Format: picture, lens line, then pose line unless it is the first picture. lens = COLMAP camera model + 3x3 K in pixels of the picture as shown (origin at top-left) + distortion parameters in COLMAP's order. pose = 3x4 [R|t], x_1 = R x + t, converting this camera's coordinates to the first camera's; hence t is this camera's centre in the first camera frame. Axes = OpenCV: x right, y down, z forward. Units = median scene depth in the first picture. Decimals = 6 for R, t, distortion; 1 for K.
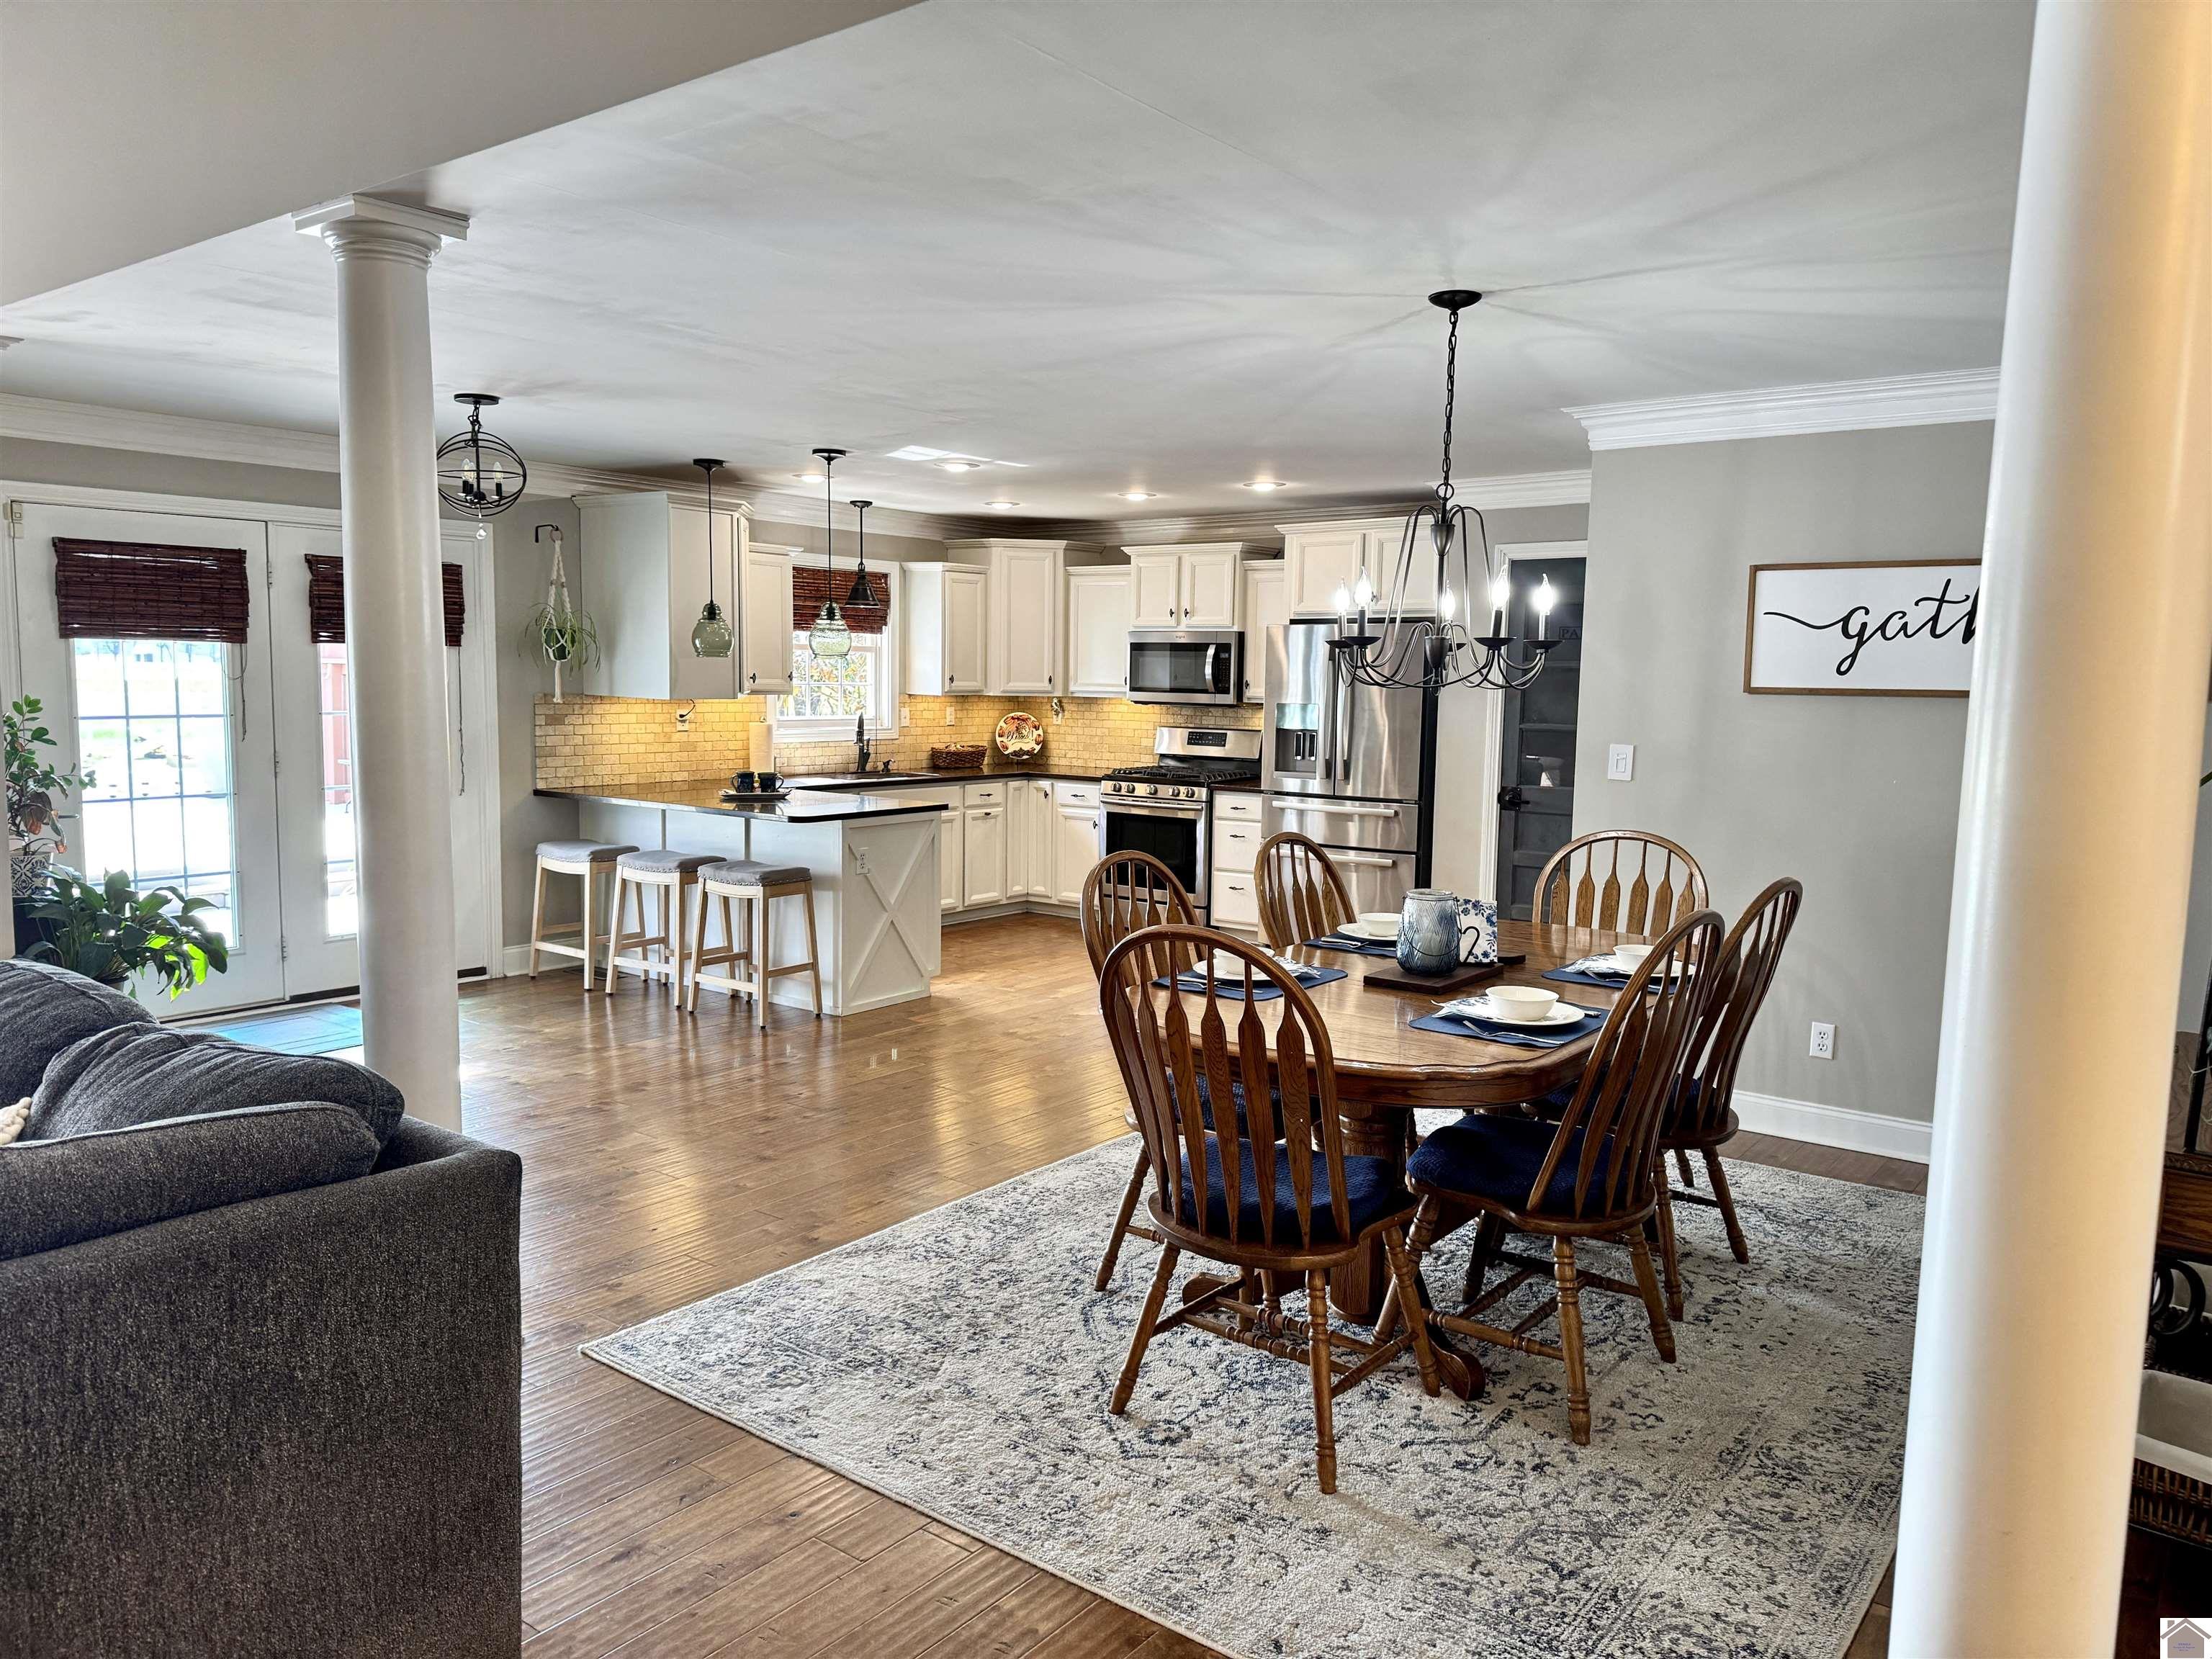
lens RADIAL K [[1550.9, 0, 1125.0], [0, 1550.9, 831.0], [0, 0, 1]] dist [0.047015, -0.014495]
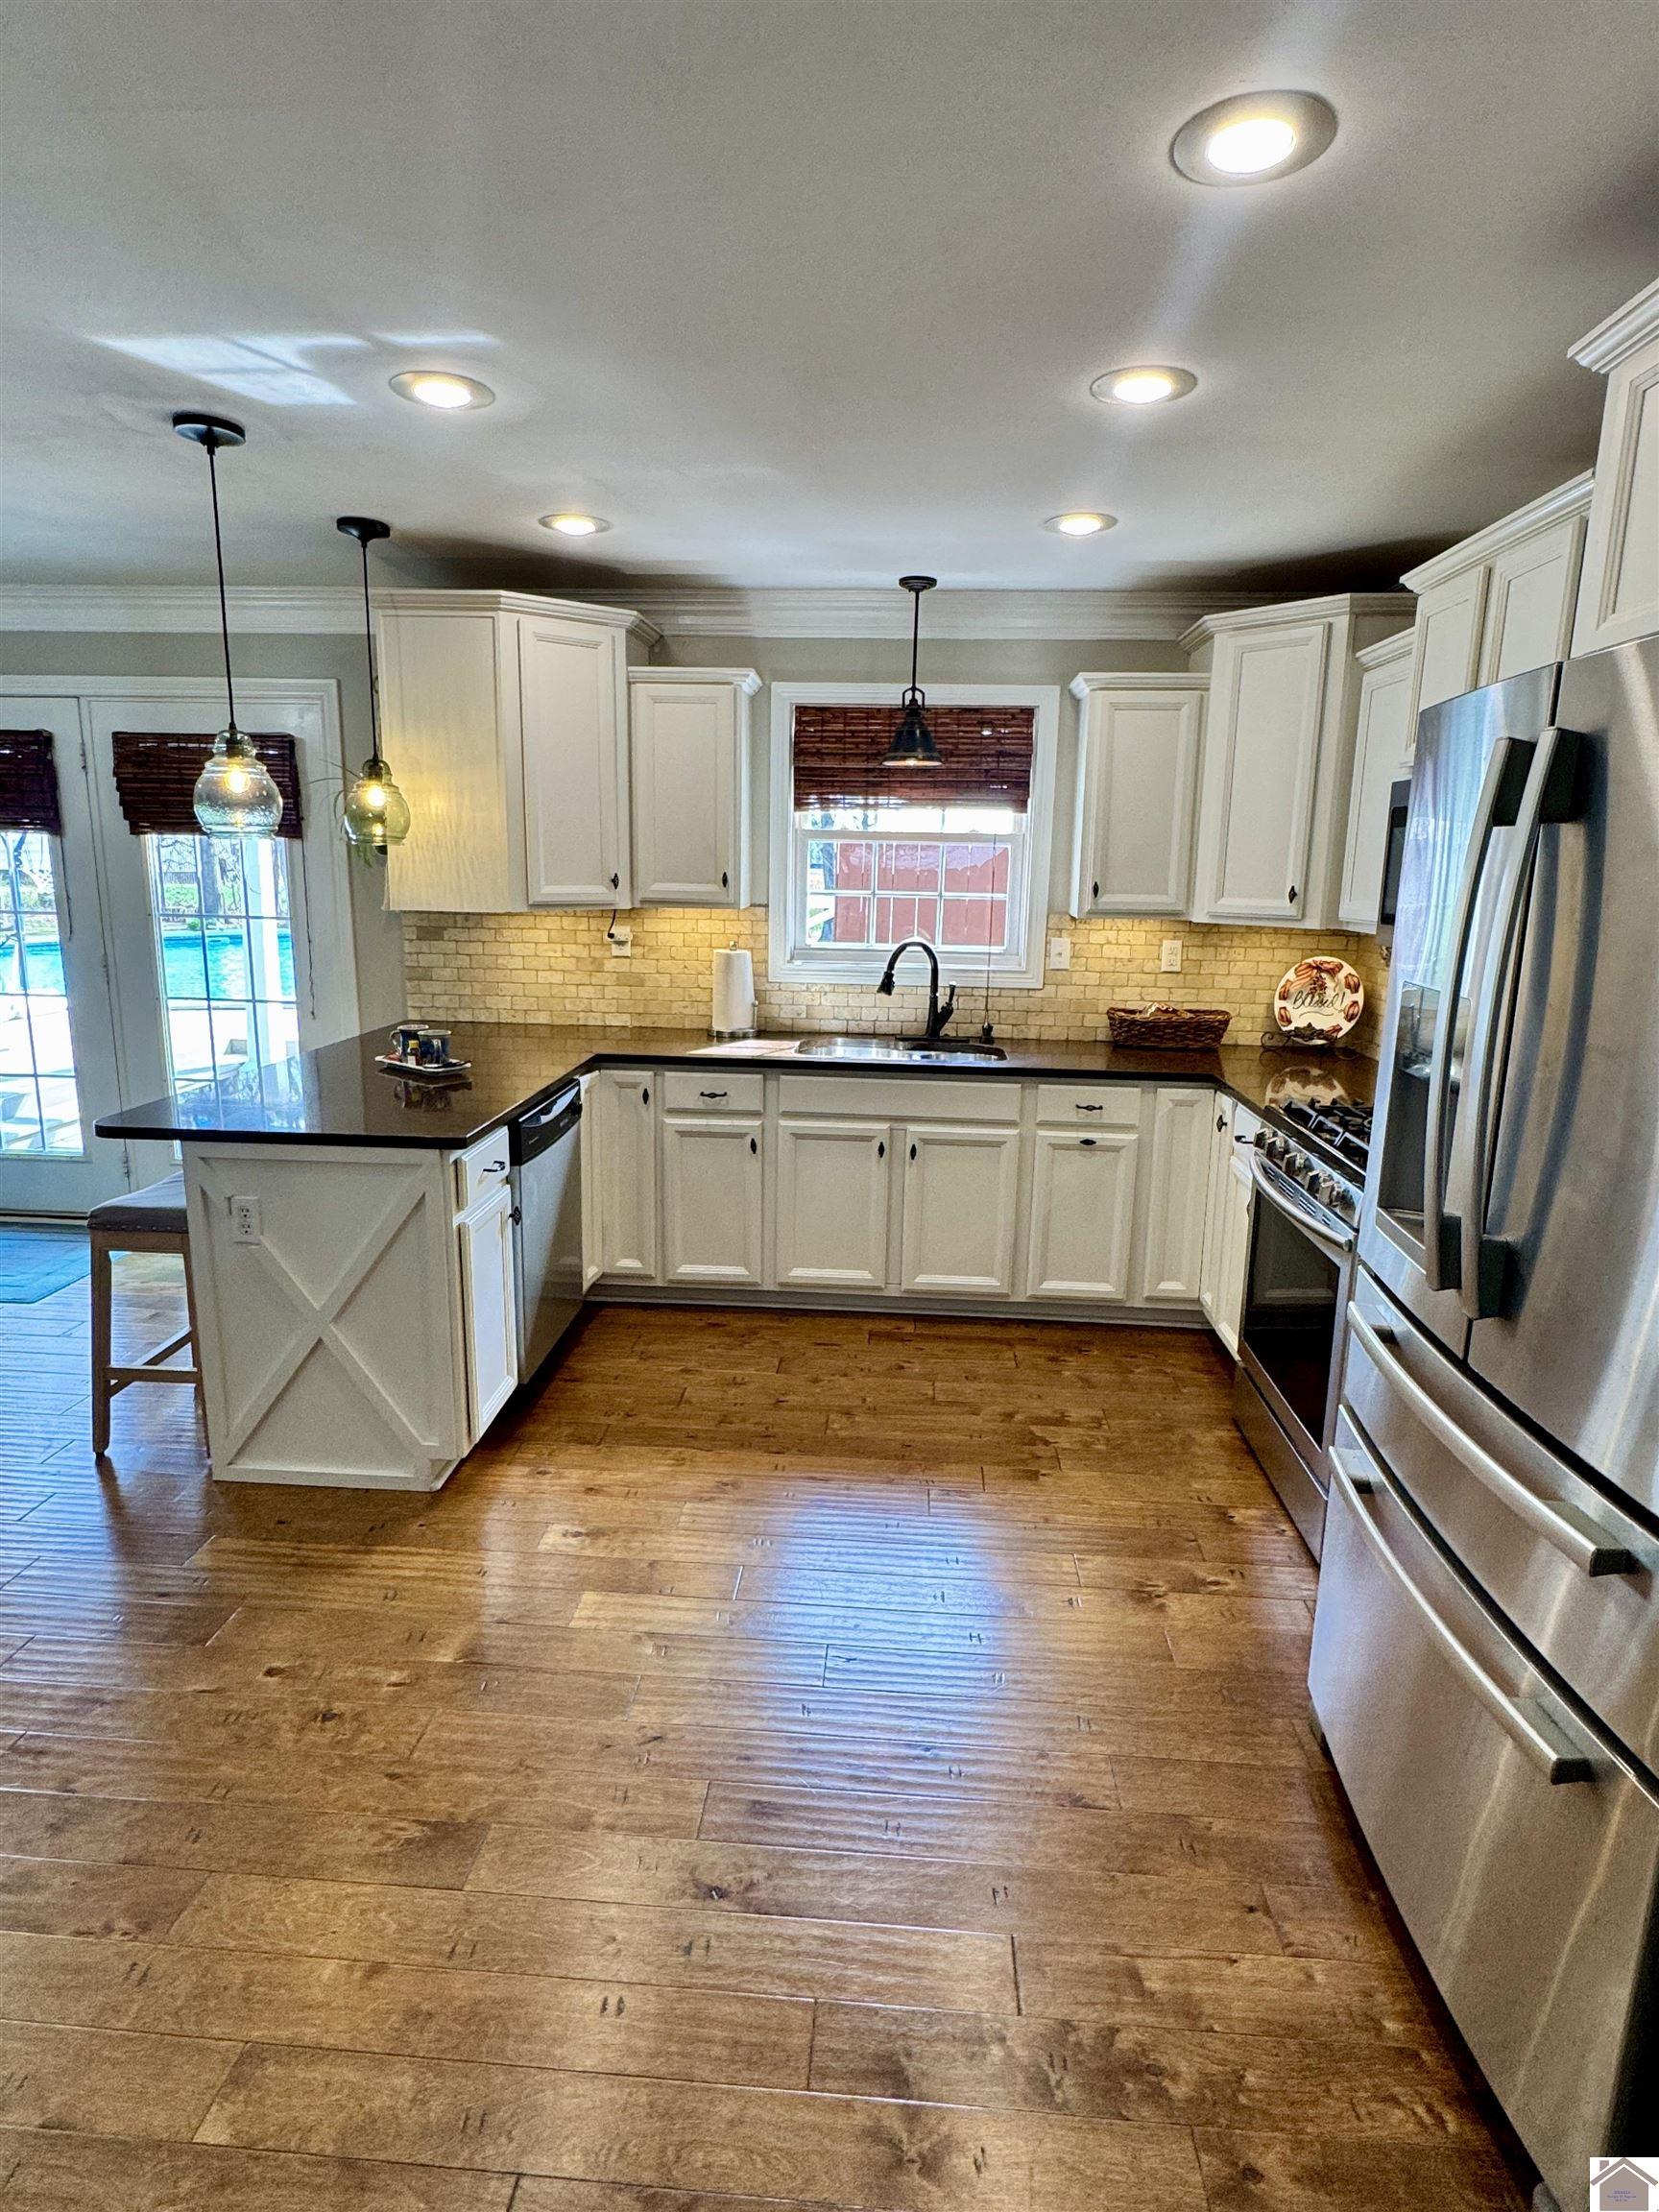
lens RADIAL K [[1196.2, 0, 822.8], [0, 1196.2, 1105.9], [0, 0, 1]] dist [0.013346, 0.000346]
pose [[0.537092, 0.163237, -0.827578, 0.222262], [-0.097472, 0.986535, 0.131332, -0.074968], [0.837873, 0.010128, 0.545771, 0.750609]]
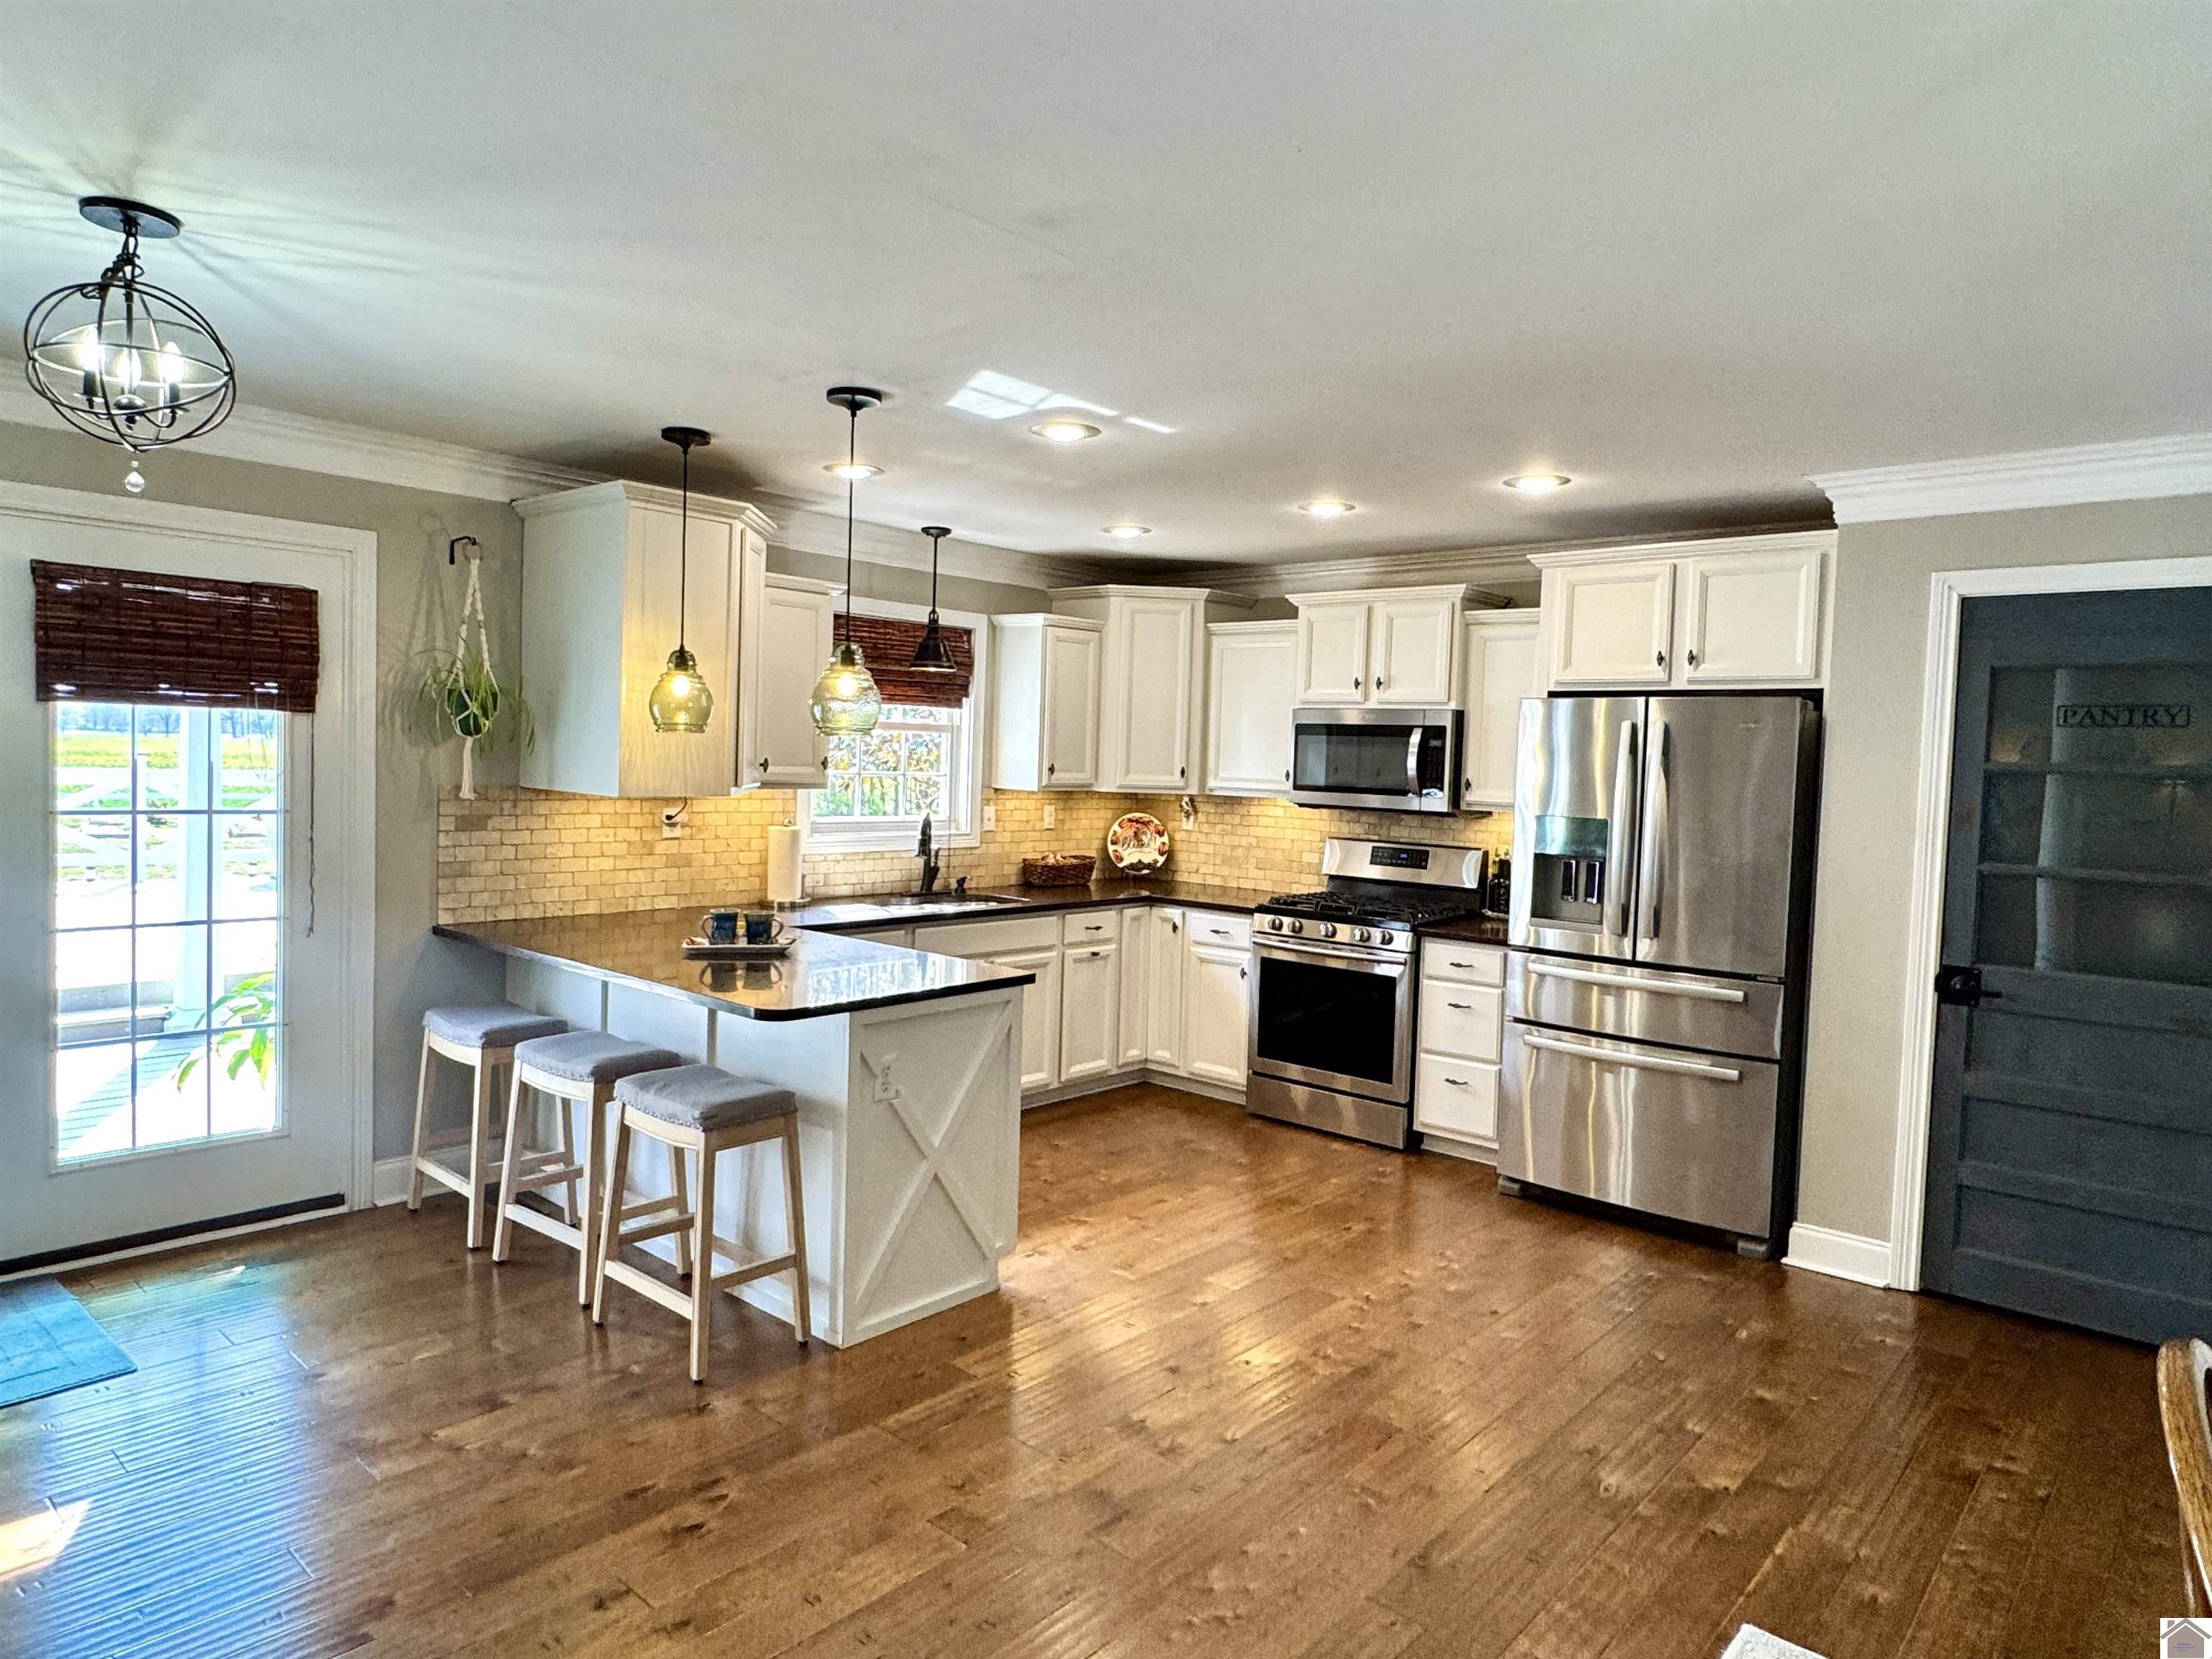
lens RADIAL K [[1364.8, 0, 1086.4], [0, 1364.8, 824.8], [0, 0, 1]] dist [0.000253, 0.004740]
pose [[0.995589, 0.020404, -0.091571, -0.037891], [-0.025293, 0.998298, -0.052542, -0.040992], [0.090343, 0.054626, 0.994411, 0.384755]]
